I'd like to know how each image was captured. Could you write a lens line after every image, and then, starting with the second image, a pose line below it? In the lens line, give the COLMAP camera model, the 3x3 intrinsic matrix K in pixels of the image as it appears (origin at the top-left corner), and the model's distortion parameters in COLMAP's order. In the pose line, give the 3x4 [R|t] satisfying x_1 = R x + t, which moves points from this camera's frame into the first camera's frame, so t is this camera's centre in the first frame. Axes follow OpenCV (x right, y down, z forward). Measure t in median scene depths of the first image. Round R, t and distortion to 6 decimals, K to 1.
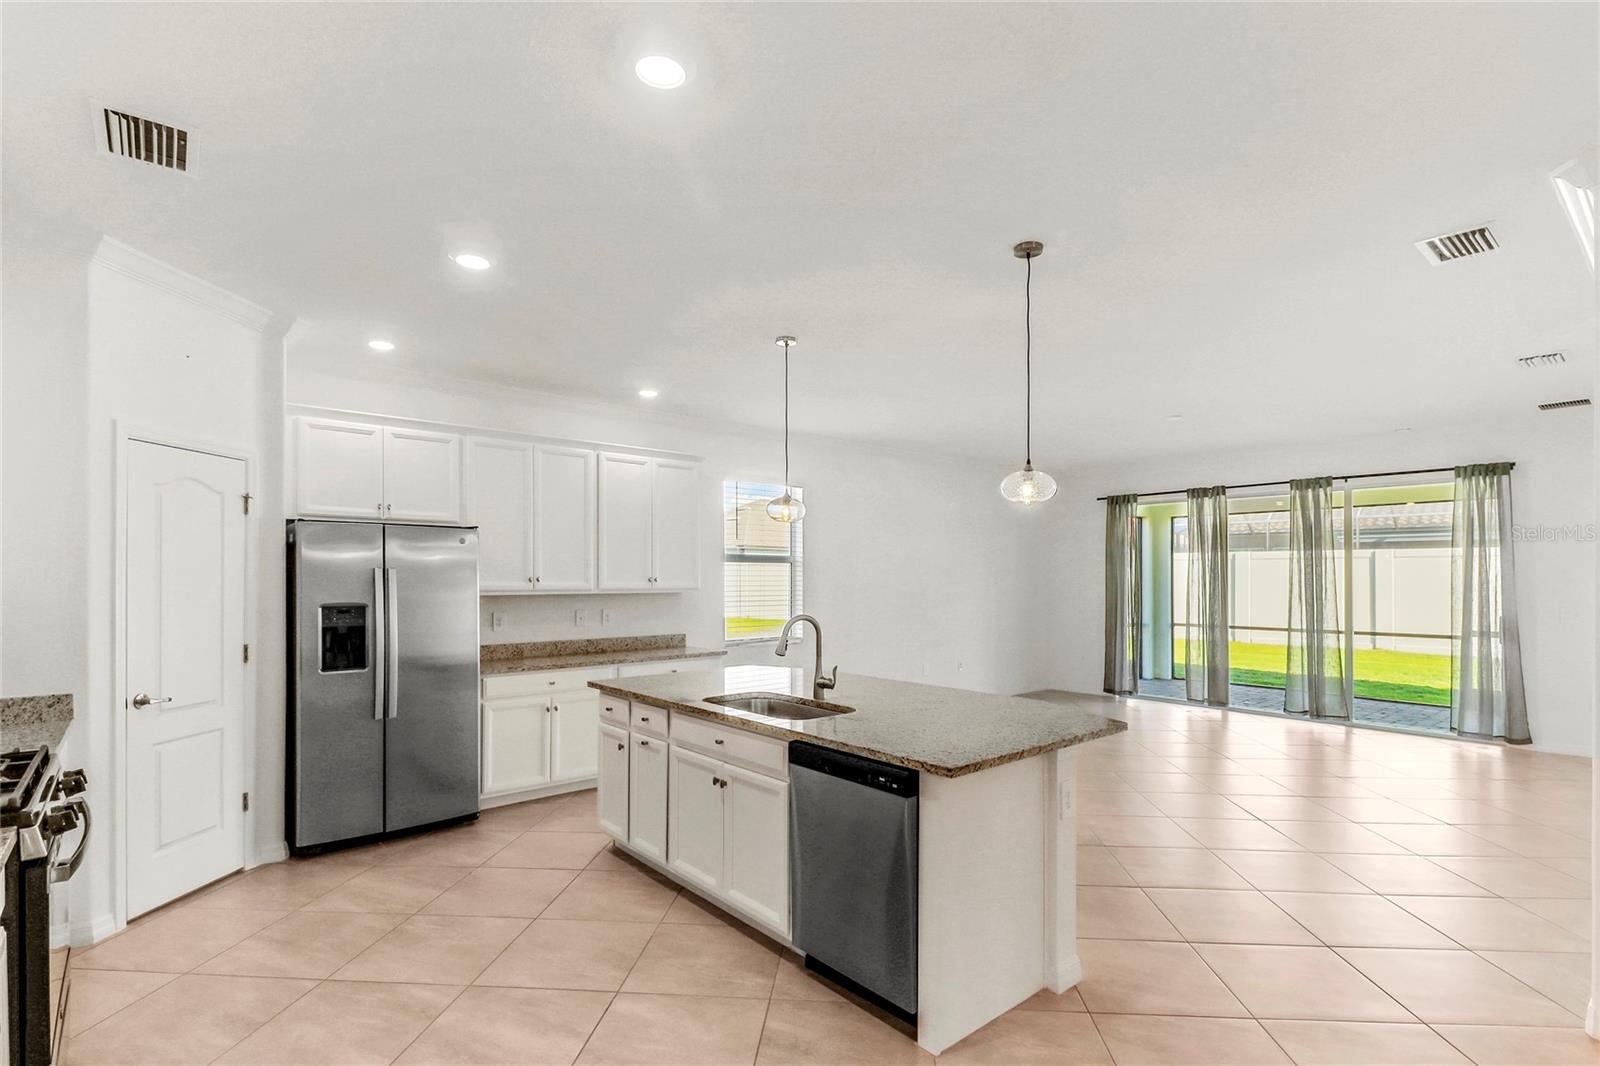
lens RADIAL K [[766.1, 0, 807.2], [0, 766.1, 576.7], [0, 0, 1]] dist [0.000842, -0.001224]
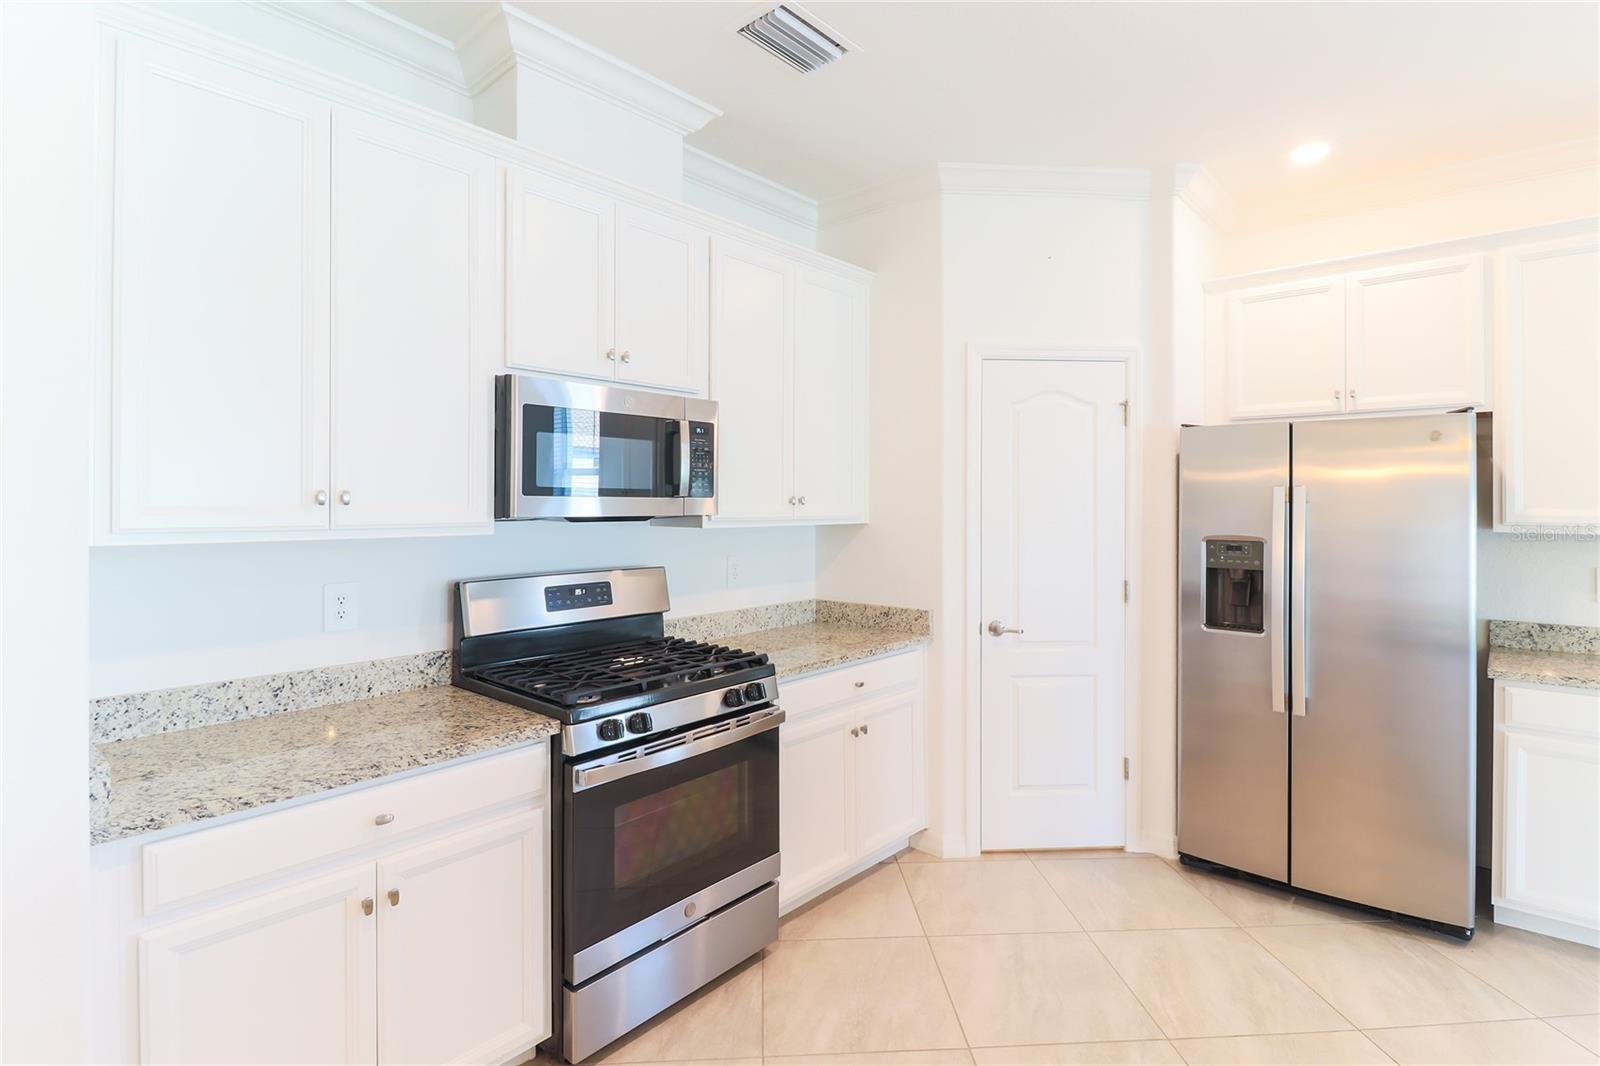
lens RADIAL K [[784.1, 0, 812.8], [0, 784.1, 500.3], [0, 0, 1]] dist [-0.002333, -0.001255]
pose [[0.141577, -0.003819, -0.989920, 0.060567], [-0.000814, 0.999992, -0.003974, 0.004129], [0.989927, 0.001368, 0.141573, 0.499318]]
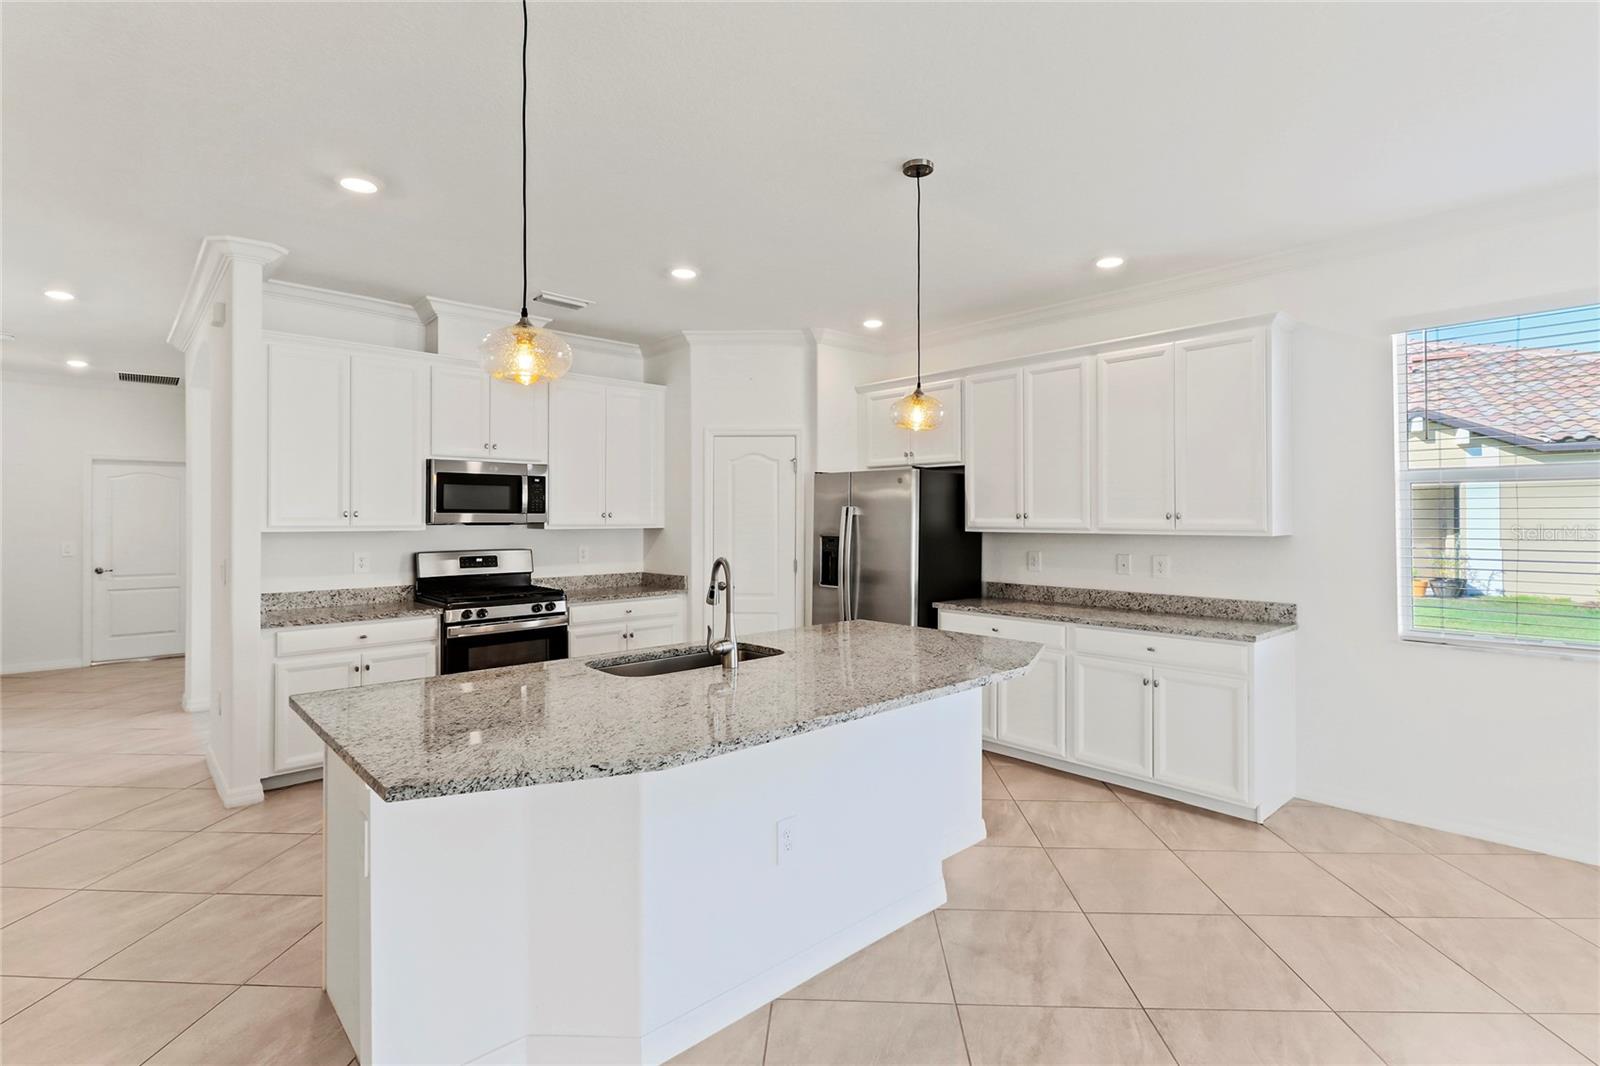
lens RADIAL K [[747.5, 0, 806.3], [0, 747.5, 512.4], [0, 0, 1]] dist [0.004605, 0.000053]
pose [[0.035793, -0.009582, -0.999313, 0.655655], [0.001282, 0.999954, -0.009542, 0.009488], [0.999358, -0.000940, 0.035804, 0.894368]]
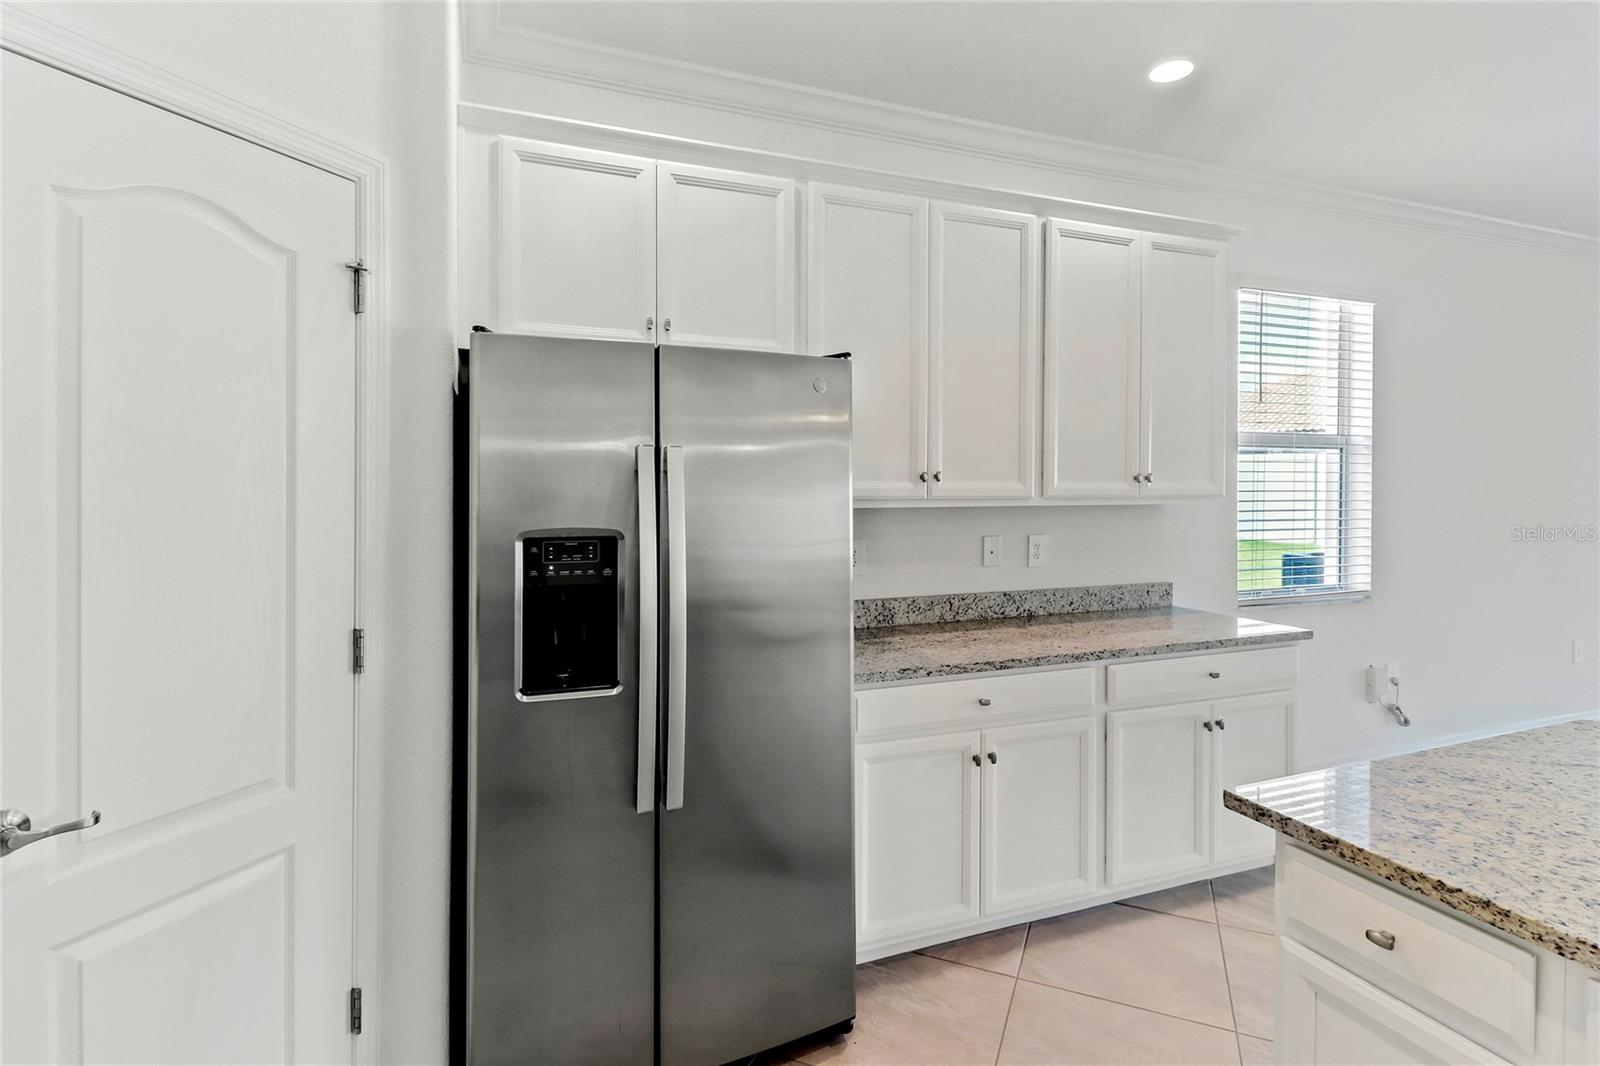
lens RADIAL K [[773.6, 0, 794.8], [0, 773.6, 484.0], [0, 0, 1]] dist [0.018855, -0.012729]
pose [[0.943255, 0.001722, -0.332065, -0.343842], [-0.000091, 0.999988, 0.004929, 0.007615], [0.332069, -0.004619, 0.943244, 0.631994]]
